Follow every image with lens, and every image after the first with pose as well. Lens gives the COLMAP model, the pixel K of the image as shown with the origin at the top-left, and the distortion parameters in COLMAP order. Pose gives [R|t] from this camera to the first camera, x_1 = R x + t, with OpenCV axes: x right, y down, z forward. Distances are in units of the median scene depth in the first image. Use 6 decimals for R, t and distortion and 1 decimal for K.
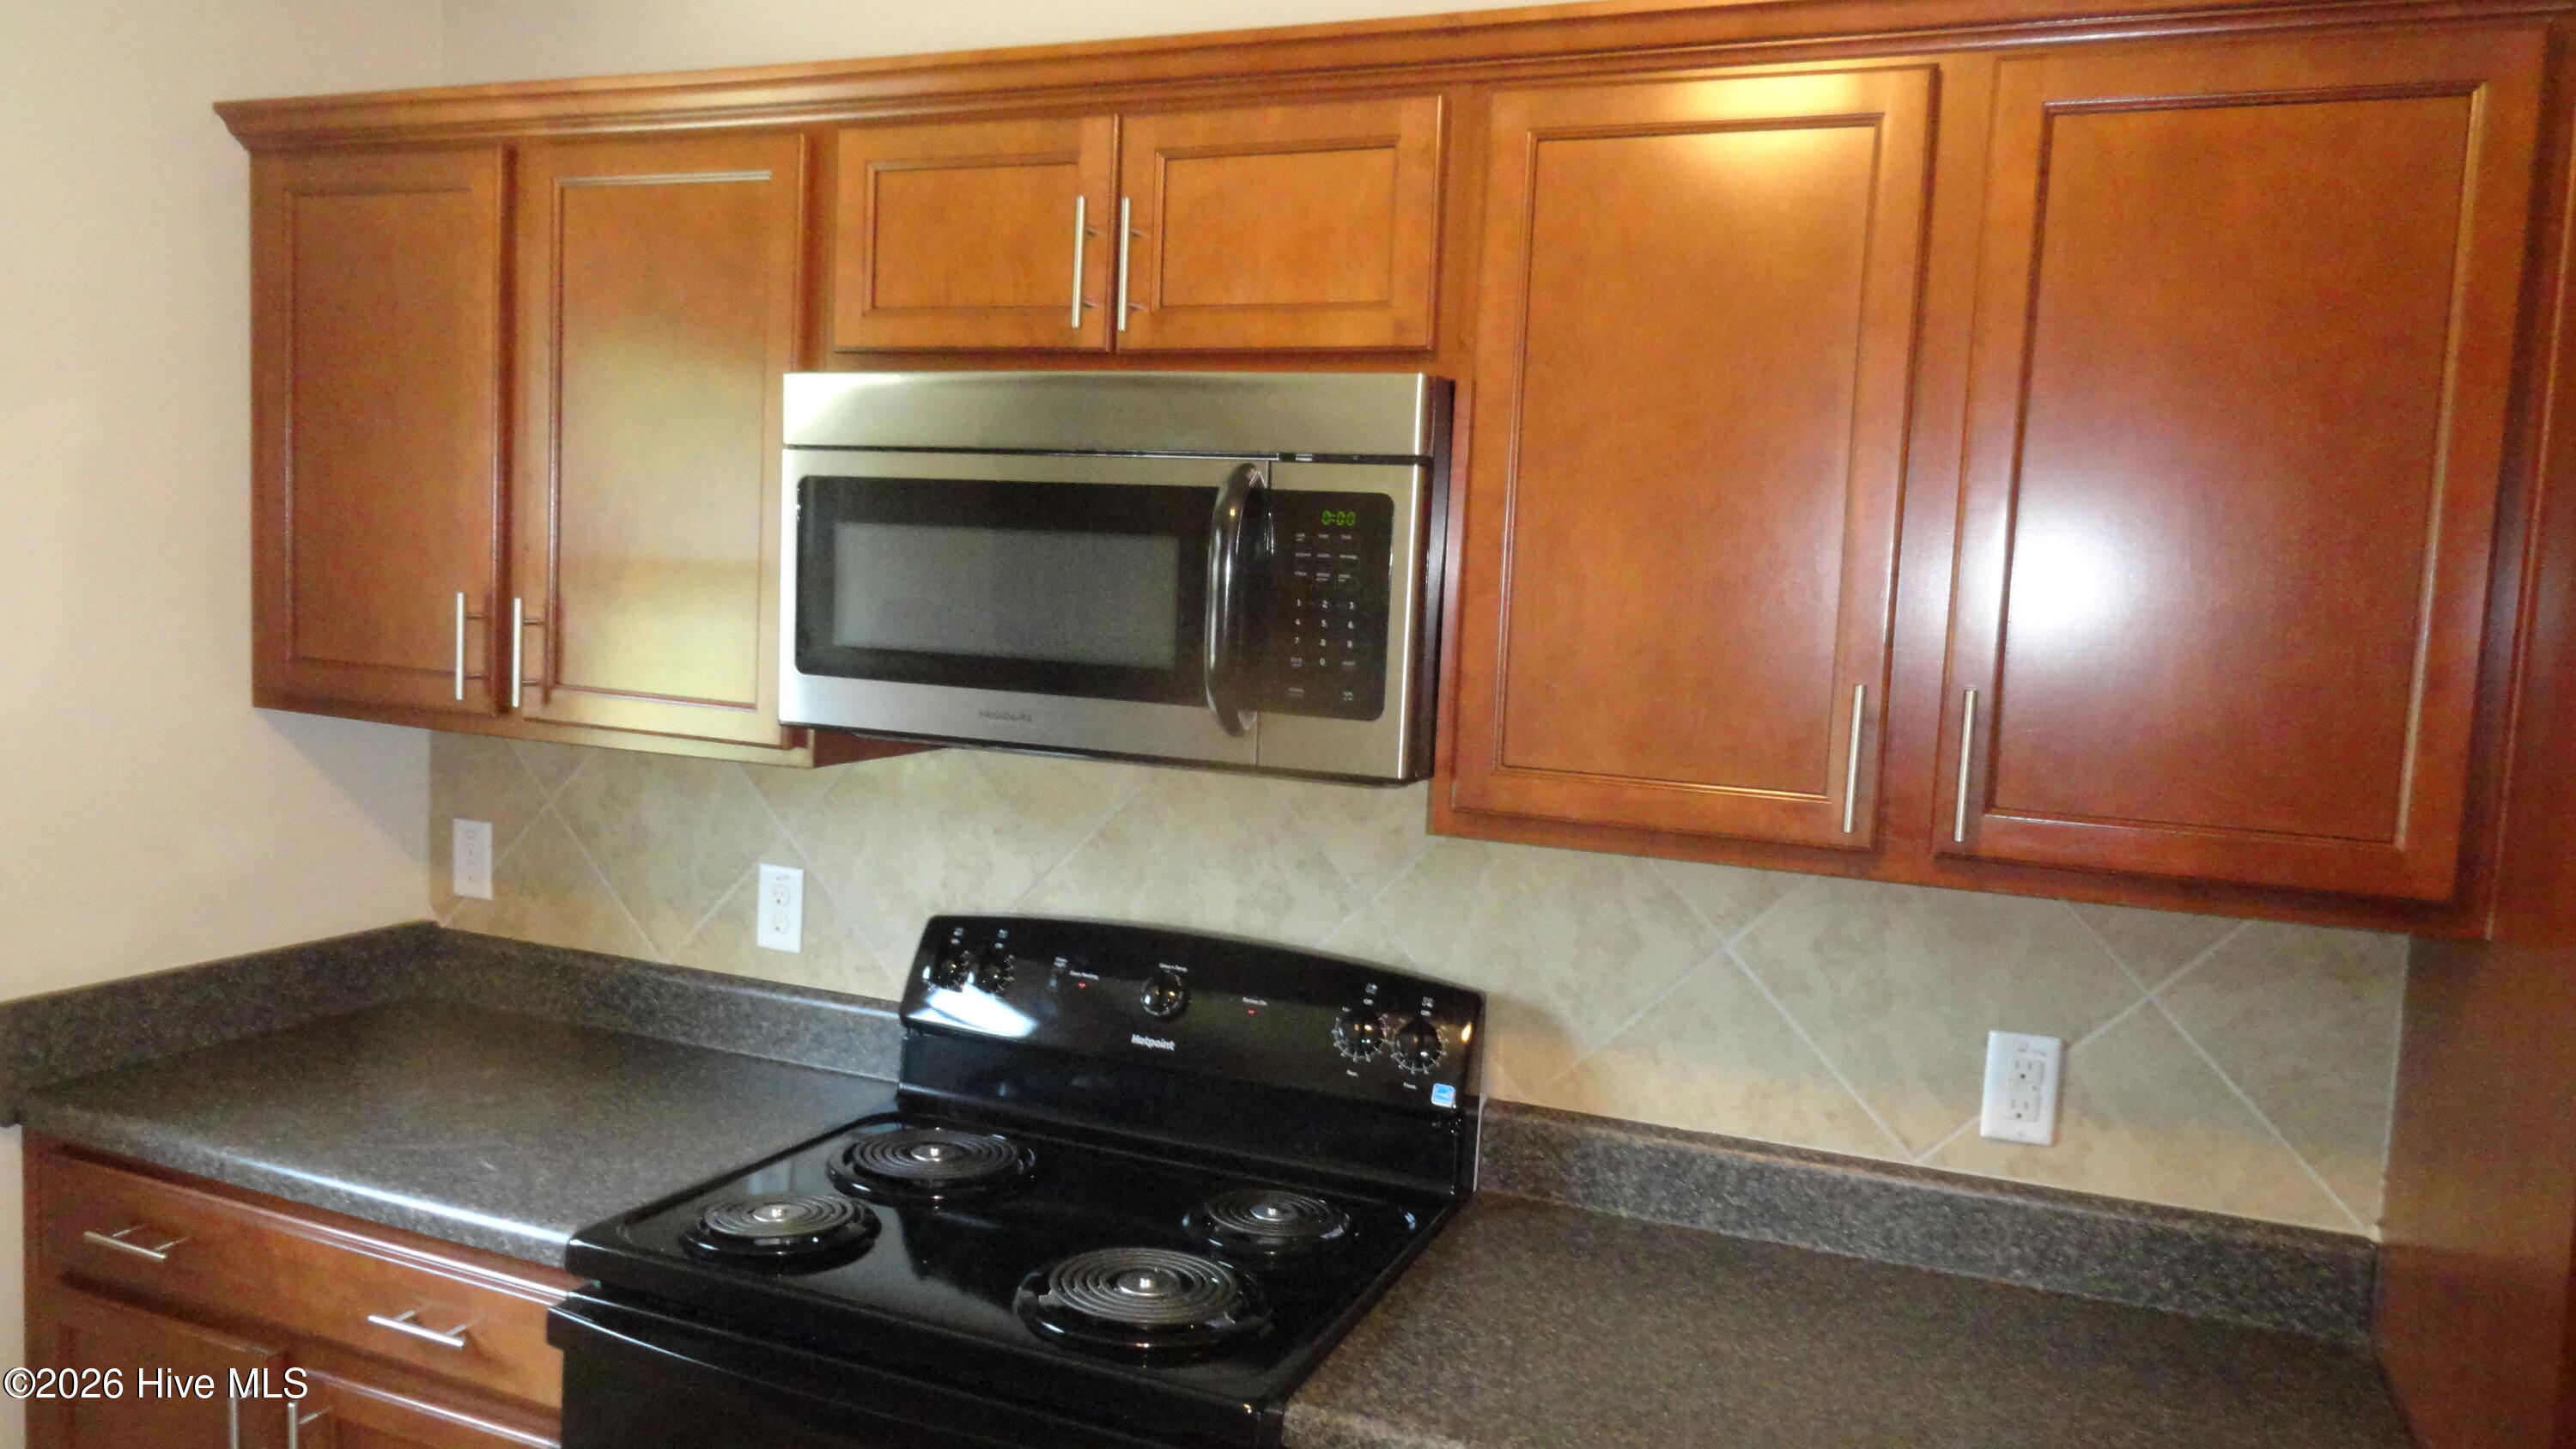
lens RADIAL K [[1785.7, 0, 1296.0], [0, 1785.7, 729.7], [0, 0, 1]] dist [0.006191, -0.000622]
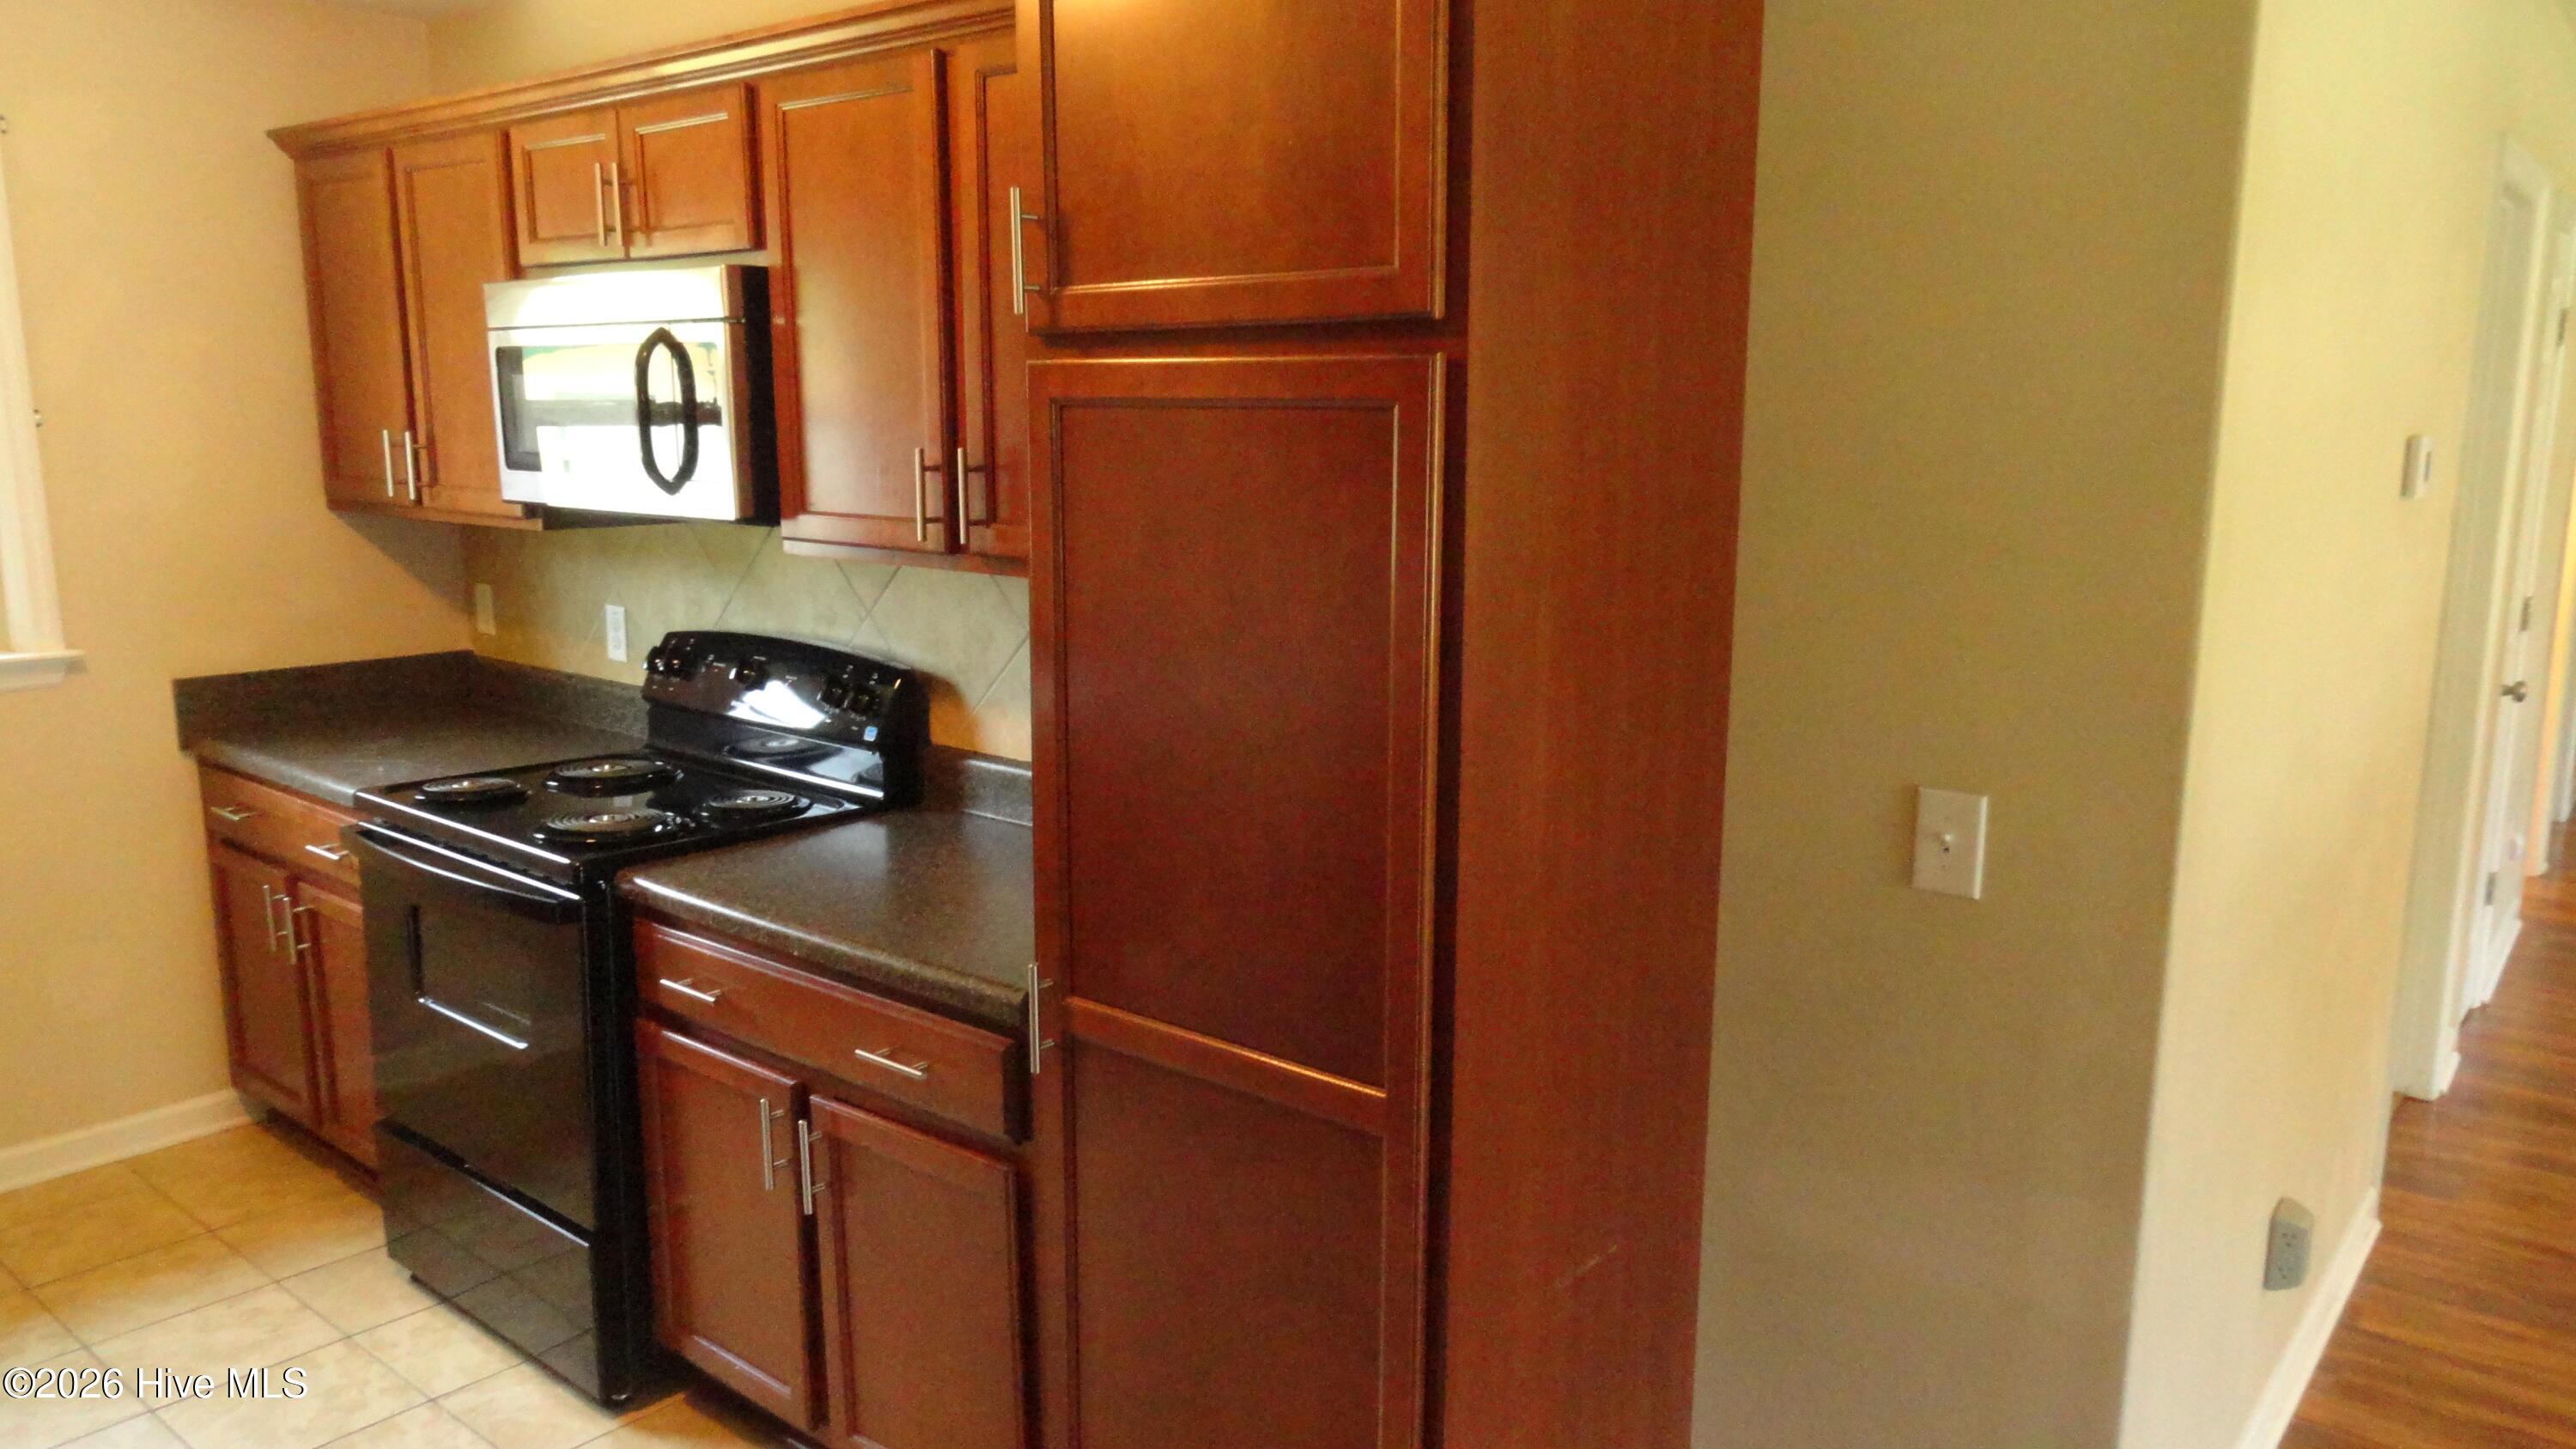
lens RADIAL K [[1785.7, 0, 1284.2], [0, 1785.7, 720.5], [0, 0, 1]] dist [0.006191, -0.000622]
pose [[0.956663, 0.008431, -0.291076, 0.760906], [0.016704, 0.996346, 0.083759, 0.060810], [0.290719, -0.084991, 0.953026, -0.321597]]
